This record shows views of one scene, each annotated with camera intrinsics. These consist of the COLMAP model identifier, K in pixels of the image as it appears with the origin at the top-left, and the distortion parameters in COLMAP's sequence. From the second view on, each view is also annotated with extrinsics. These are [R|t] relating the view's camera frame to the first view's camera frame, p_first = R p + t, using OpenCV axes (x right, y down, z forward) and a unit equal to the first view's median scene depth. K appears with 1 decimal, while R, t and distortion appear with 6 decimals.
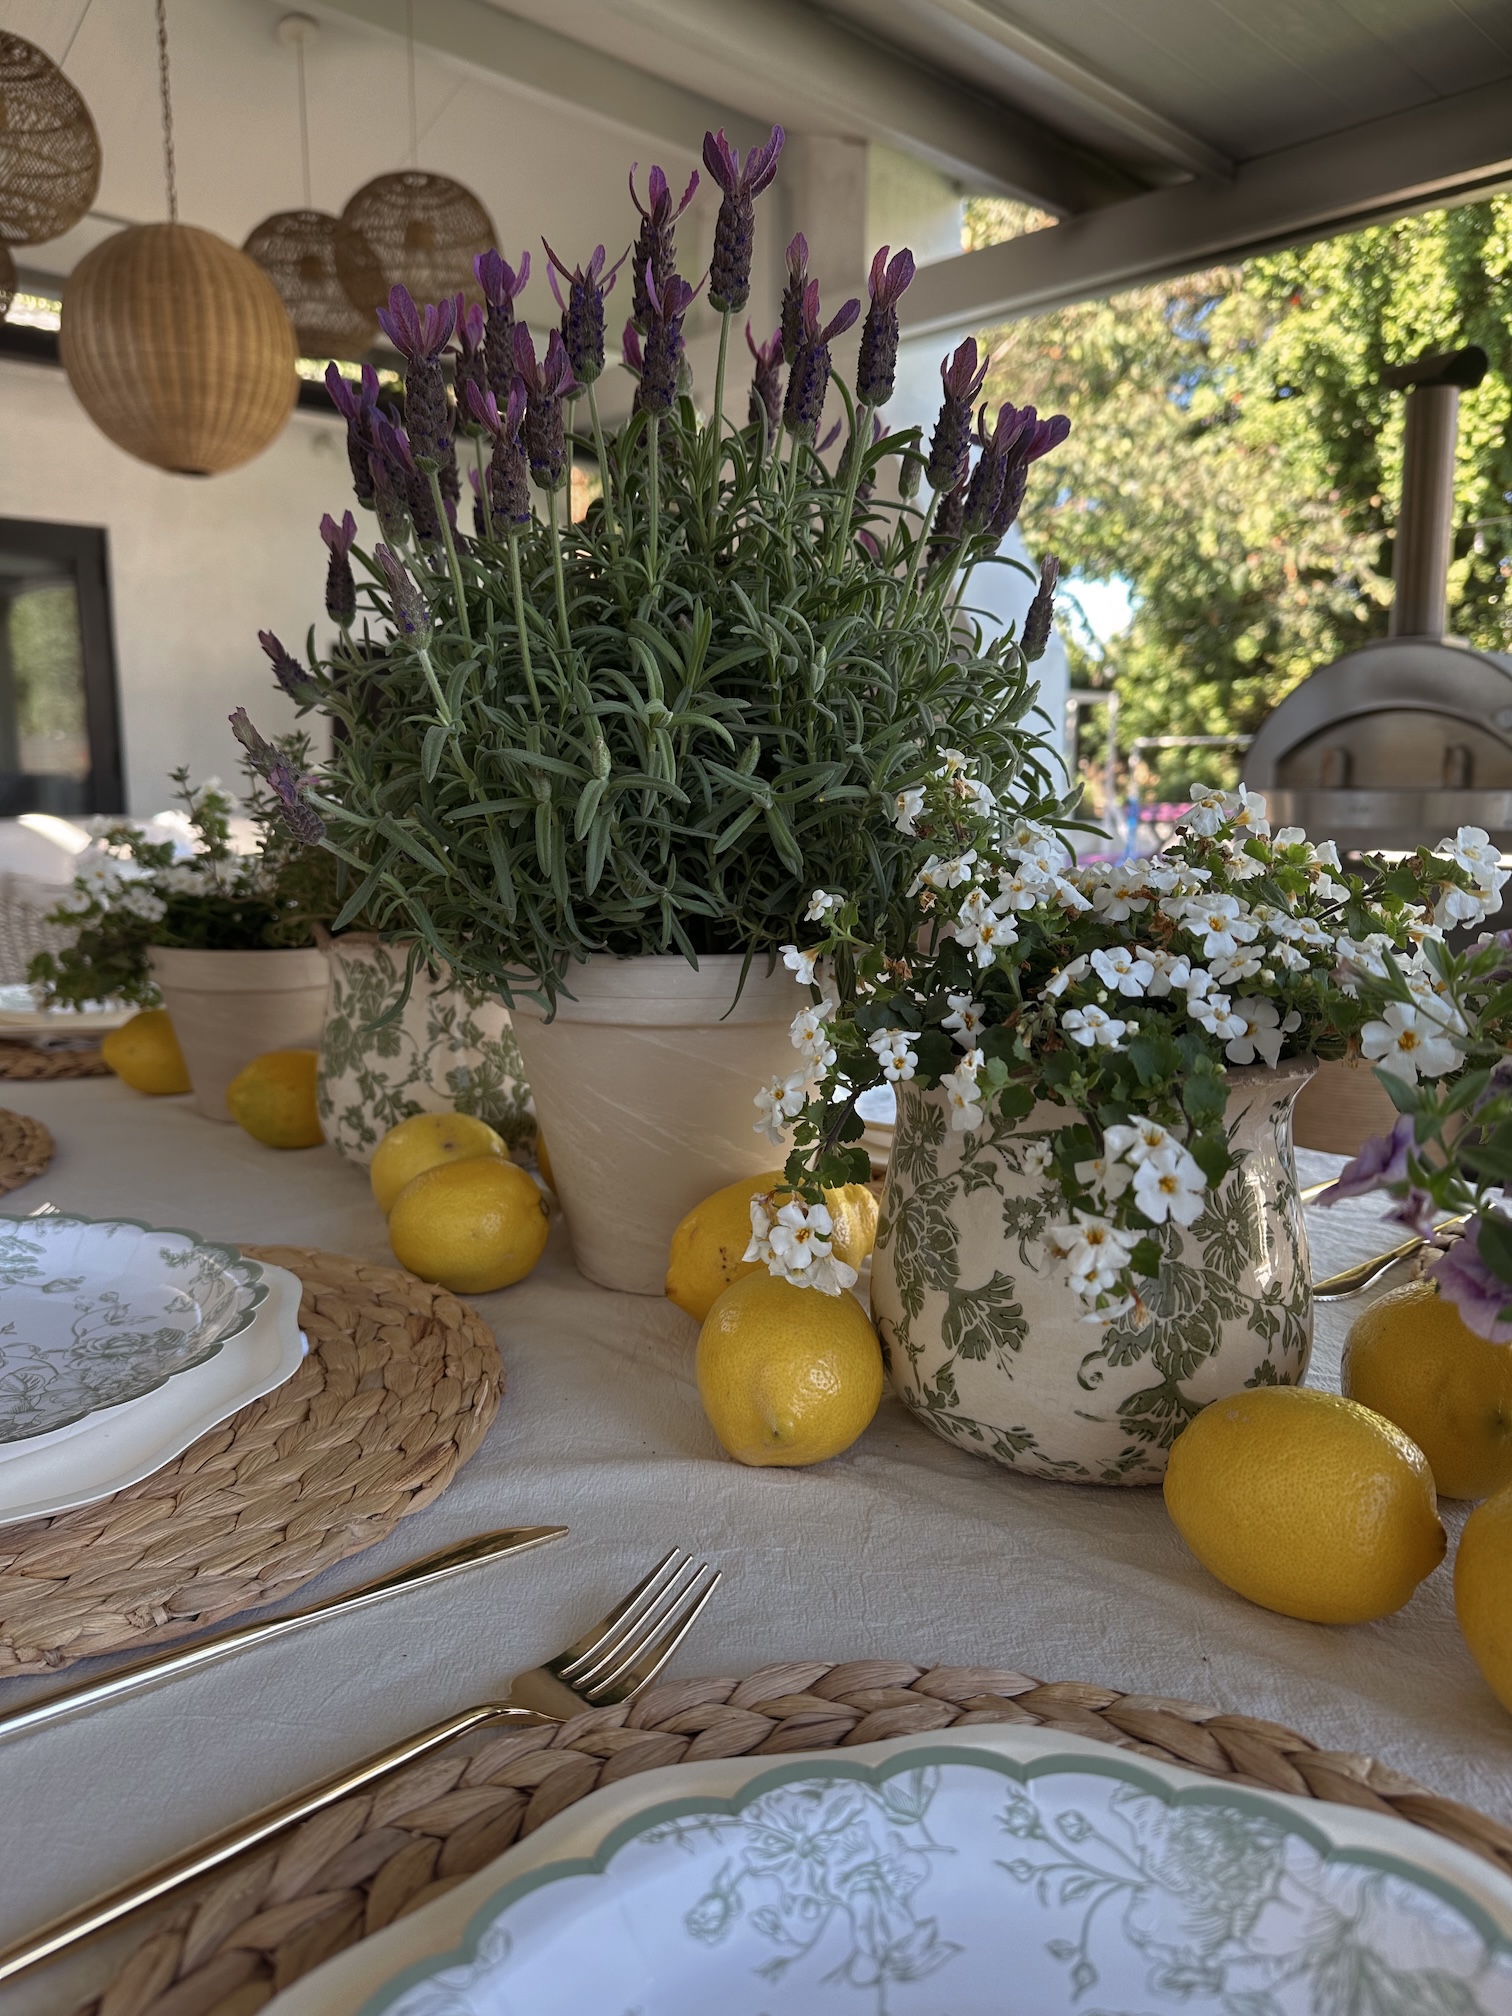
lens RADIAL K [[1387.6, 0, 756.0], [0, 1387.6, 1008.0], [0, 0, 1]] dist [0.024526, -0.000759]
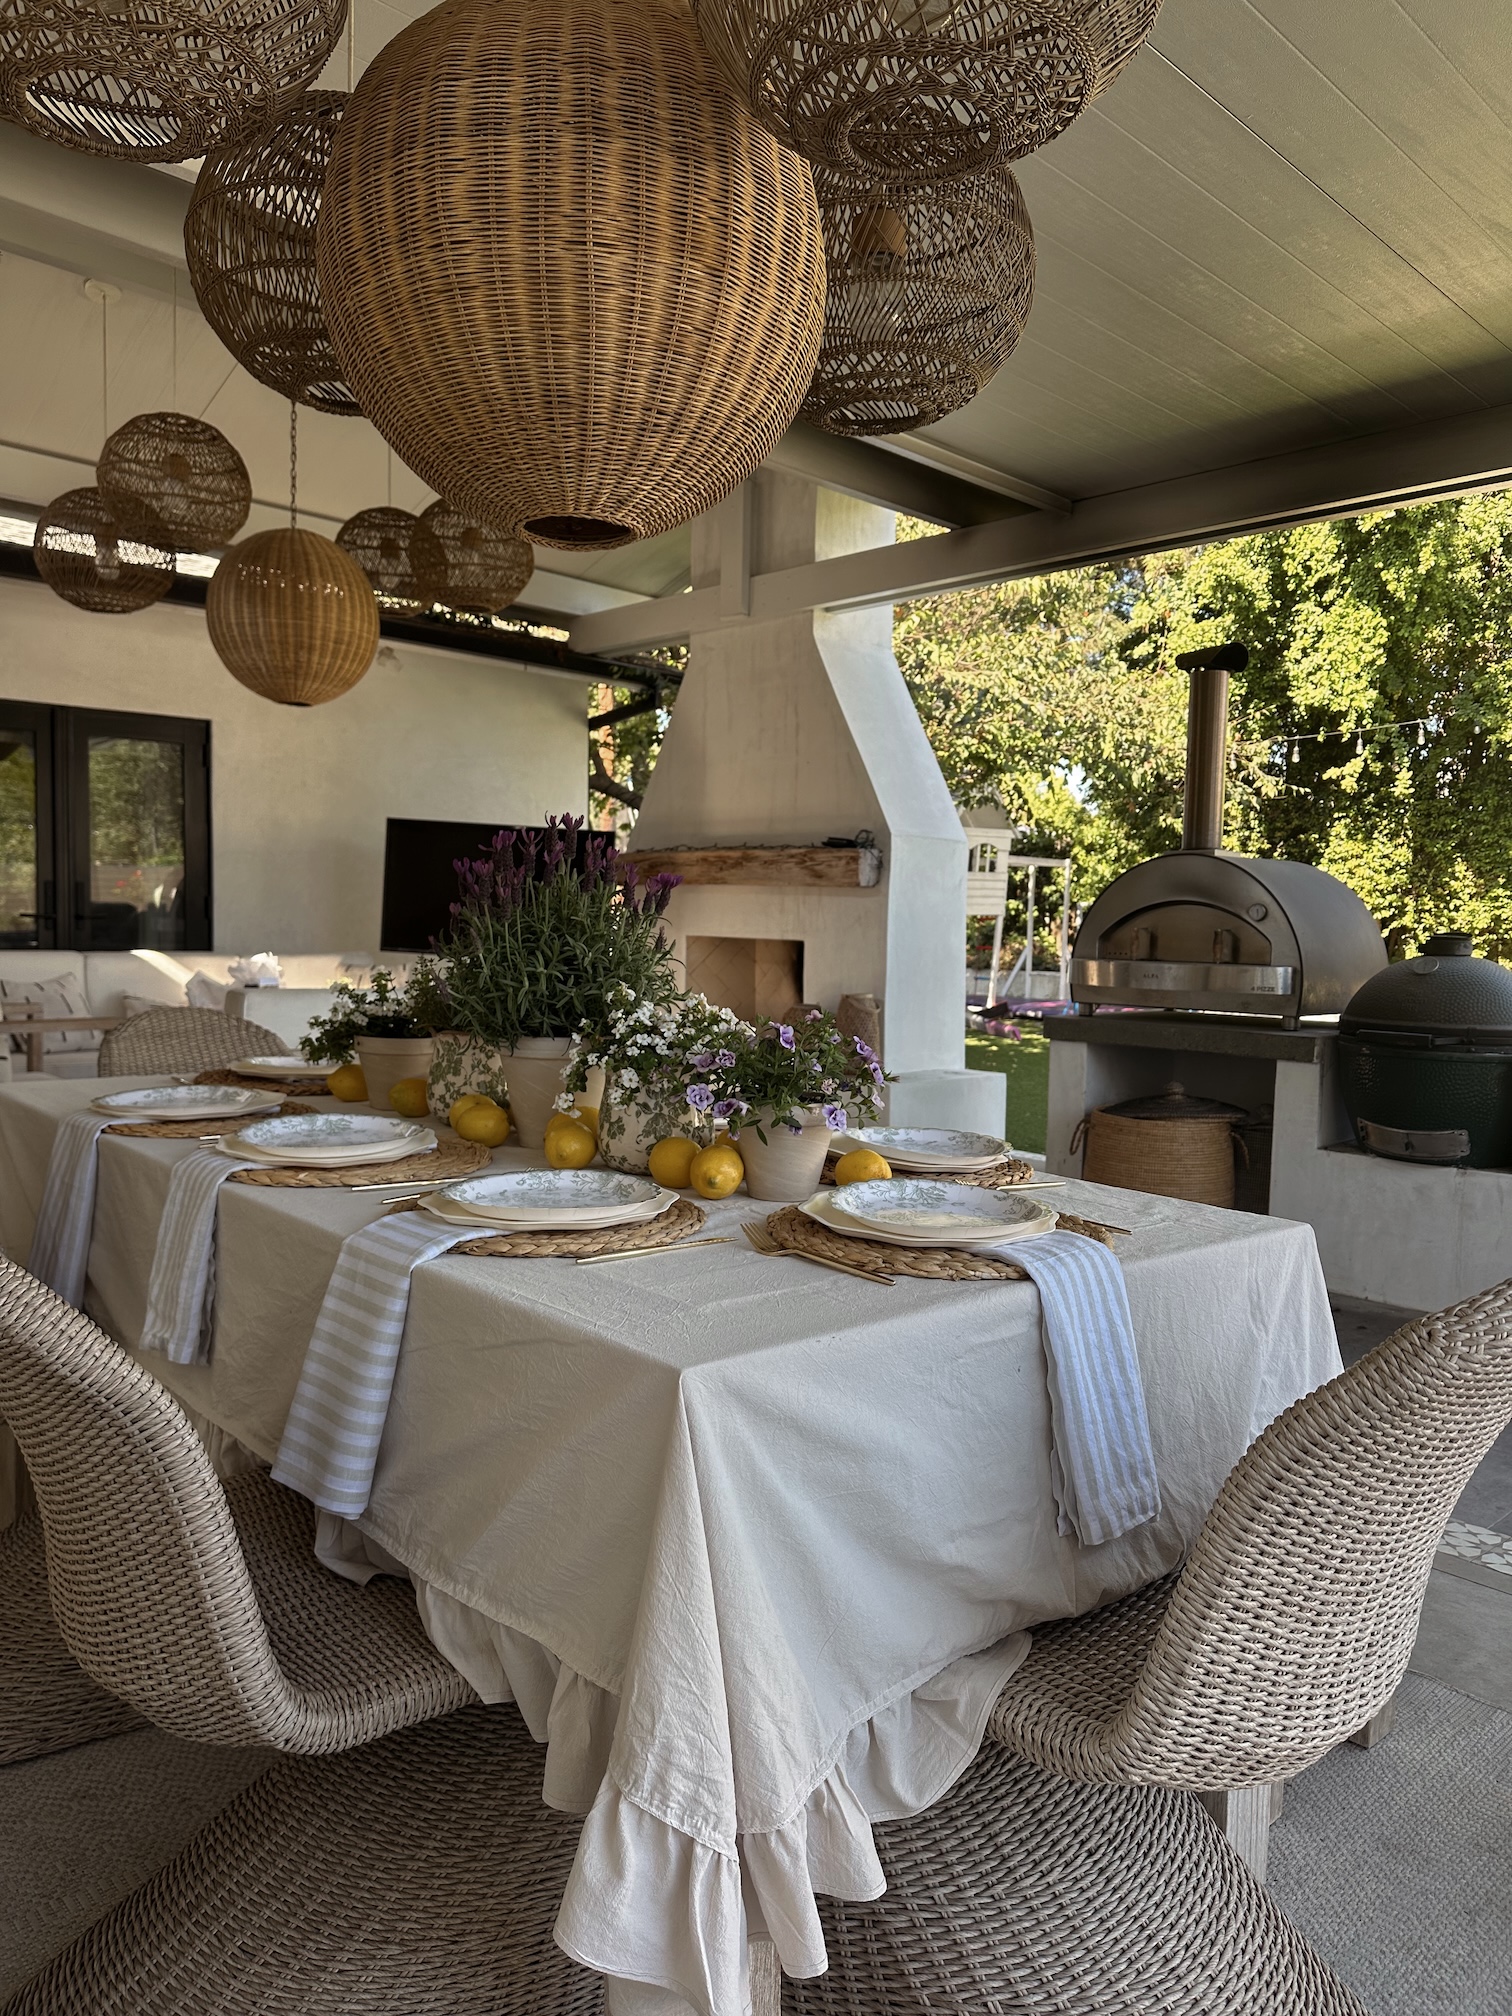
lens RADIAL K [[1361.0, 0, 756.0], [0, 1361.0, 1008.0], [0, 0, 1]] dist [0.062622, -0.000332]
pose [[0.999609, 0.026544, -0.008749, 0.067687], [-0.027270, 0.994878, -0.097337, 0.028865], [0.006120, 0.097538, 0.995213, -0.330496]]
